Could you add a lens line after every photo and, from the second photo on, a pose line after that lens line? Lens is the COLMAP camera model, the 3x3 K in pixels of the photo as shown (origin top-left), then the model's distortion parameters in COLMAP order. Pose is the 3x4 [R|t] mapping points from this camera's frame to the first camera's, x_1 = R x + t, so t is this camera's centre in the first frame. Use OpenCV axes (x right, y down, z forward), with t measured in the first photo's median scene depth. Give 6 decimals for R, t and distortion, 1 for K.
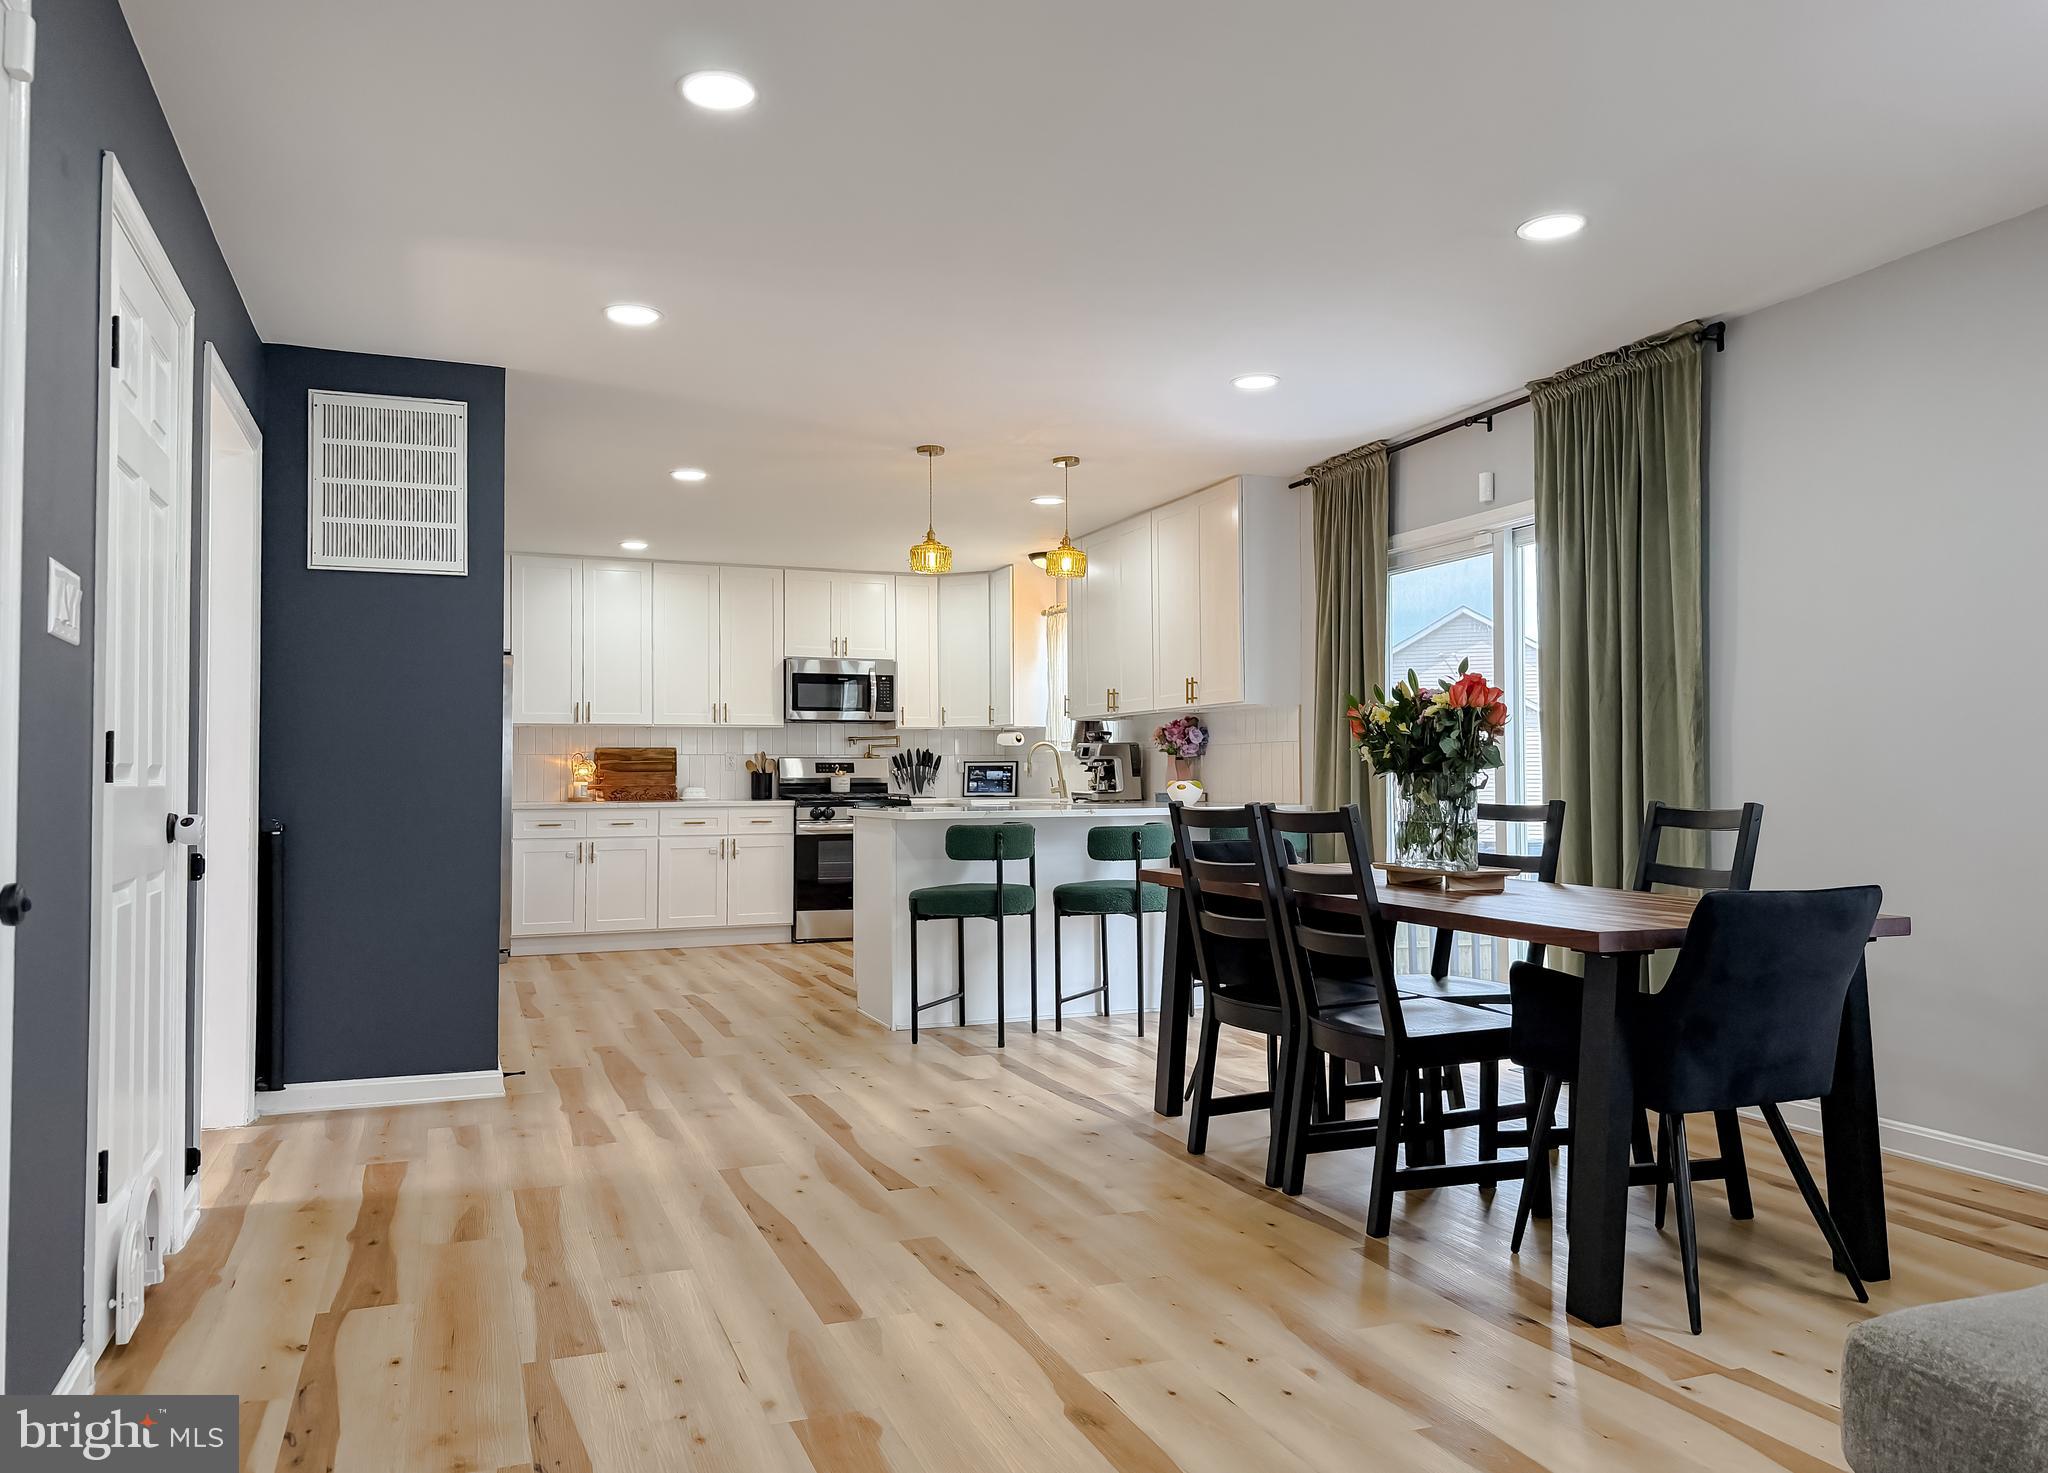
lens RADIAL K [[1463.6, 0, 1043.8], [0, 1463.6, 746.9], [0, 0, 1]] dist [0.062875, -0.017973]
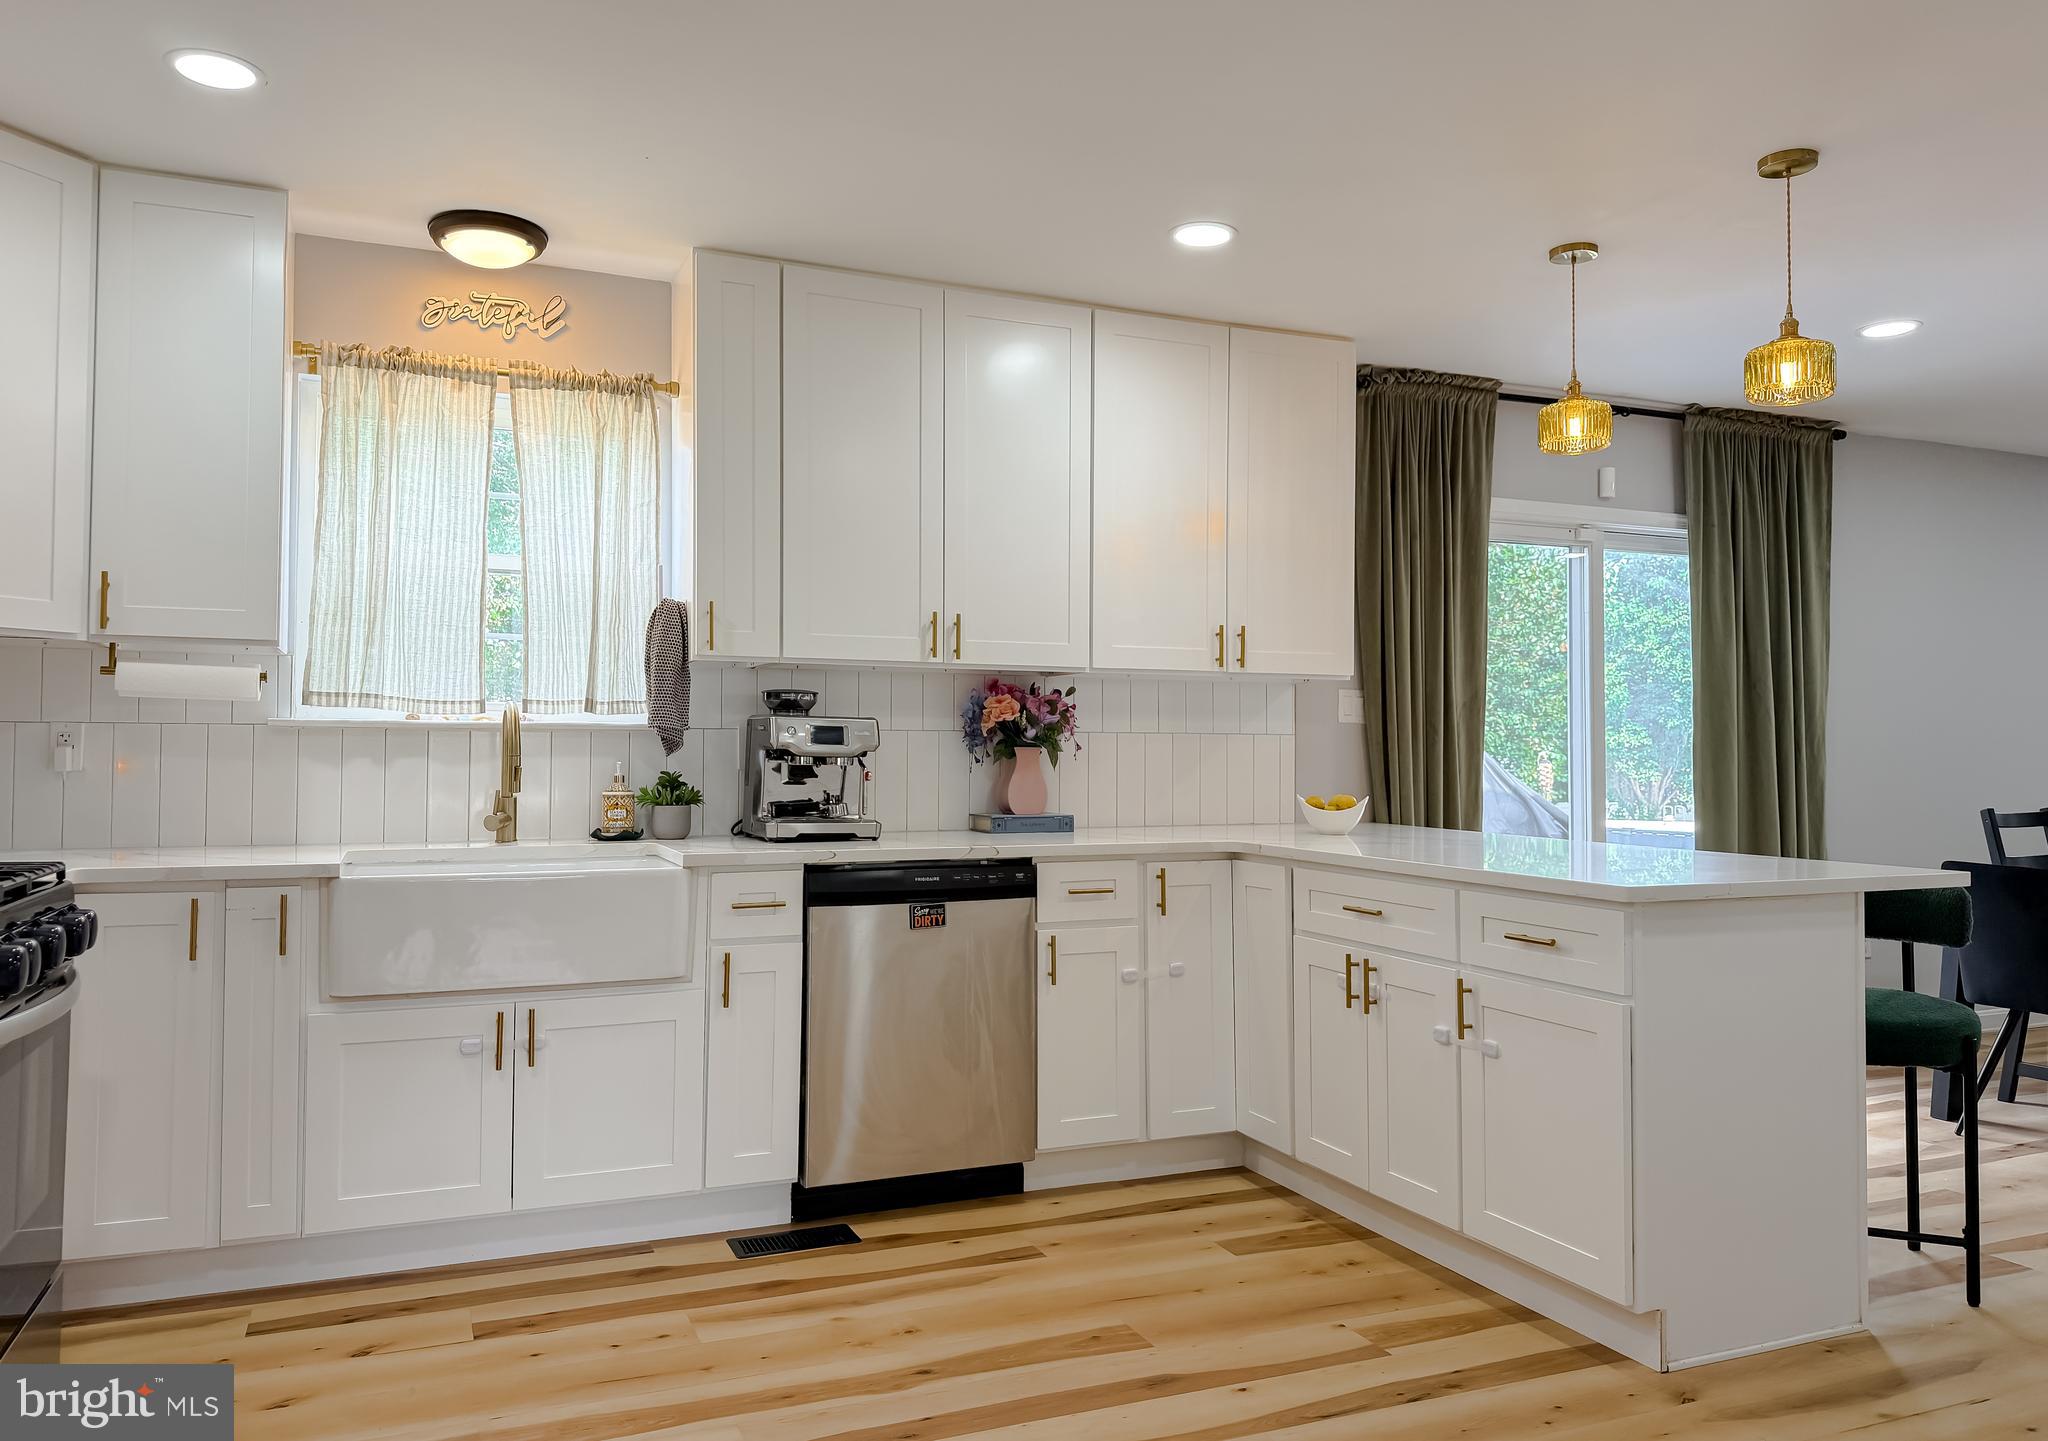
lens RADIAL K [[1424.9, 0, 1001.1], [0, 1424.9, 708.5], [0, 0, 1]] dist [0.047572, -0.056096]
pose [[-0.006960, 0.036709, 0.999302, -0.399383], [-0.025619, 0.998991, -0.036876, 0.009778], [-0.999648, -0.025858, -0.006013, 0.890888]]
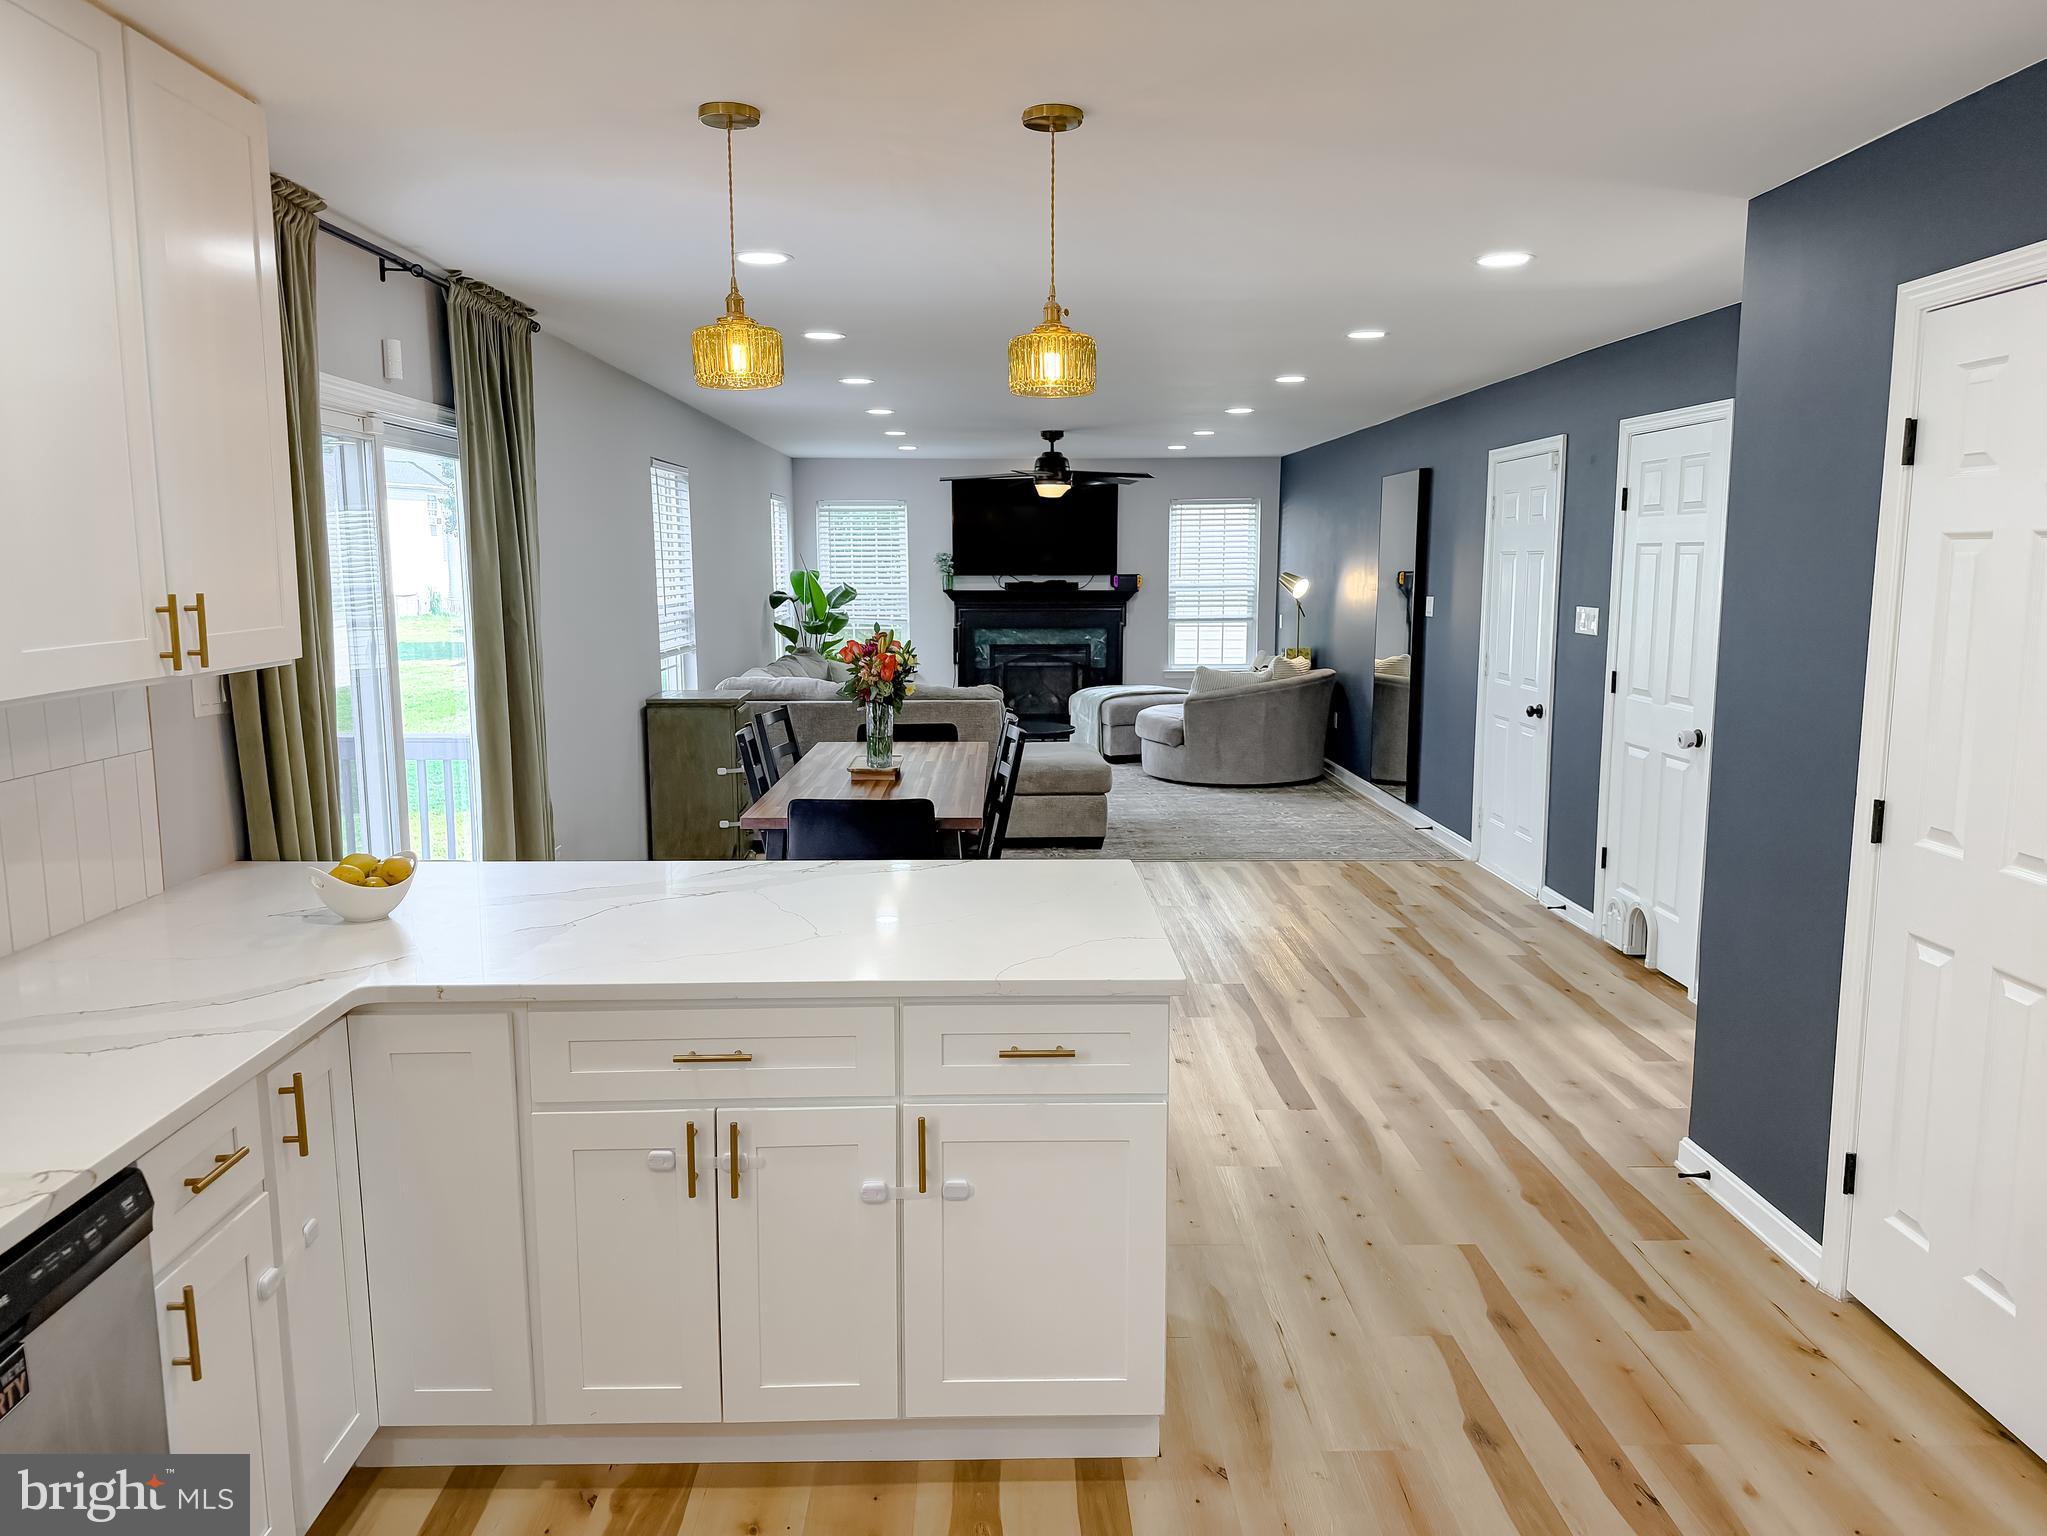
lens RADIAL K [[1435.3, 0, 994.0], [0, 1435.3, 779.7], [0, 0, 1]] dist [0.066894, -0.078098]
pose [[-0.929553, -0.047701, 0.365588, -0.164978], [-0.000018, 0.991601, 0.129337, -0.038913], [-0.368687, 0.120220, -0.921747, 1.012465]]
